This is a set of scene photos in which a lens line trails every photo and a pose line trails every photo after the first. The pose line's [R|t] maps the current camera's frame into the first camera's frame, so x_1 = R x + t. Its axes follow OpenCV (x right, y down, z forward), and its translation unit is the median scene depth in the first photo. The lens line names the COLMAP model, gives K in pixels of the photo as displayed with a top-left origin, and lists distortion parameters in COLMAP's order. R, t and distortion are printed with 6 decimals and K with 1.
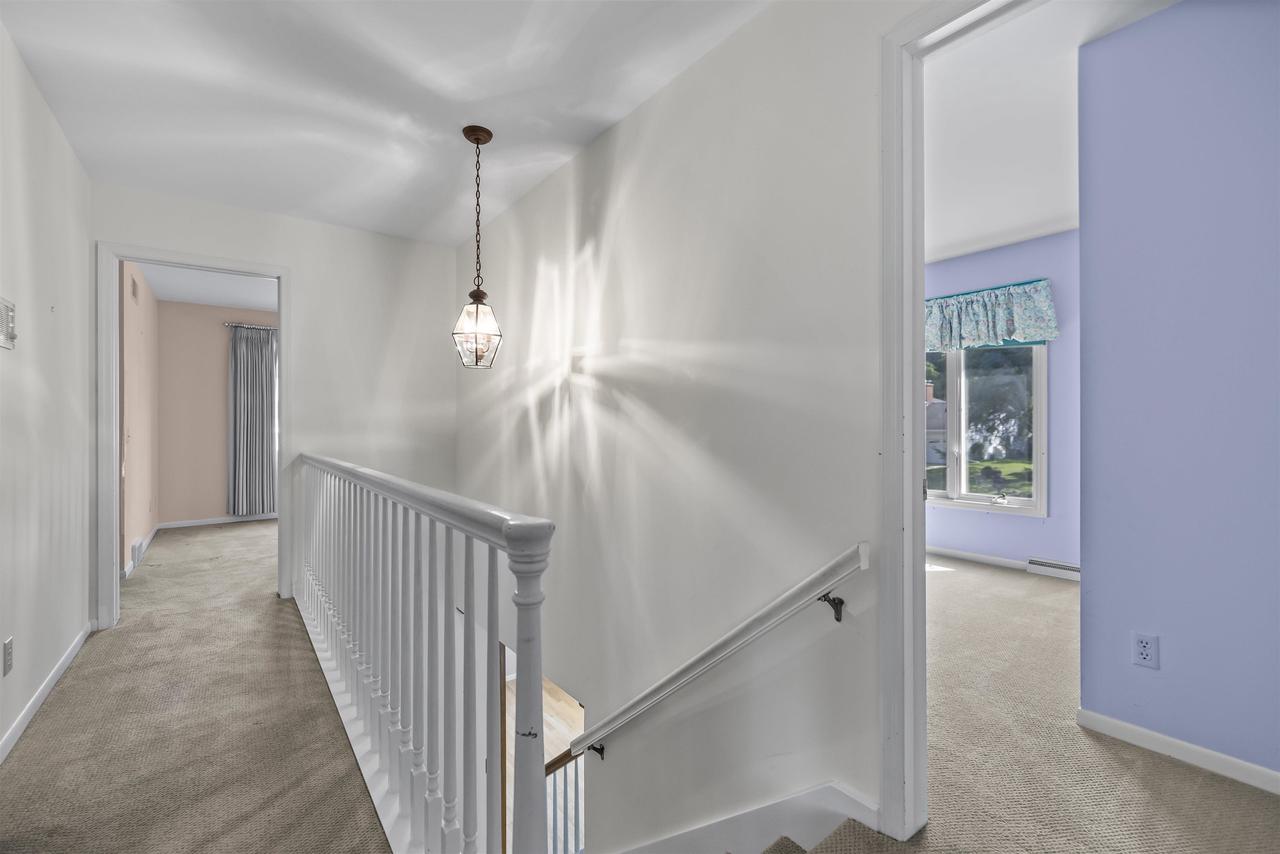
lens RADIAL K [[540.8, 0, 642.9], [0, 540.8, 421.9], [0, 0, 1]] dist [0.003822, -0.001311]
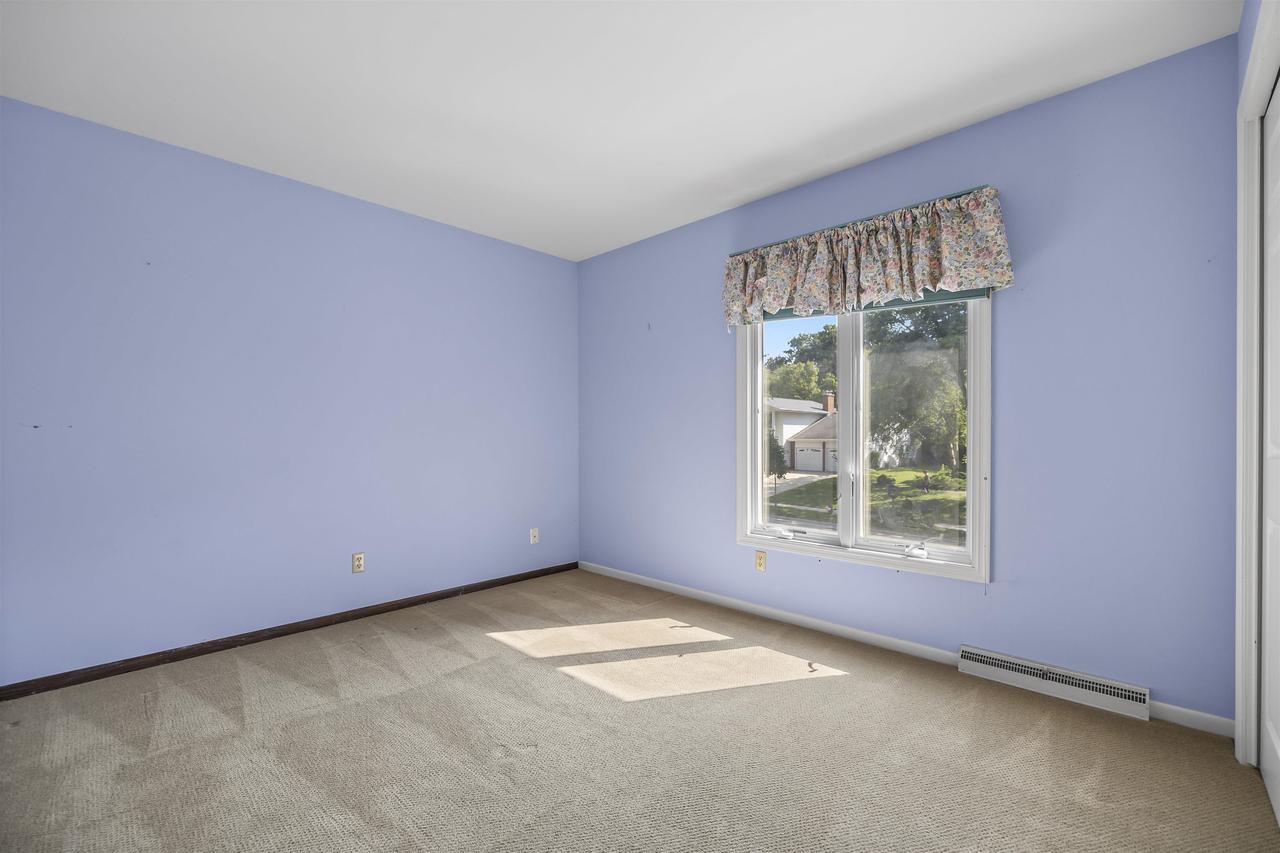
lens RADIAL K [[540.8, 0, 638.3], [0, 540.8, 435.0], [0, 0, 1]] dist [0.003822, -0.001311]
pose [[0.989642, 0.000488, 0.143560, 0.252994], [-0.001413, 0.999979, 0.006342, 0.006690], [-0.143554, -0.006479, 0.989621, 0.430488]]
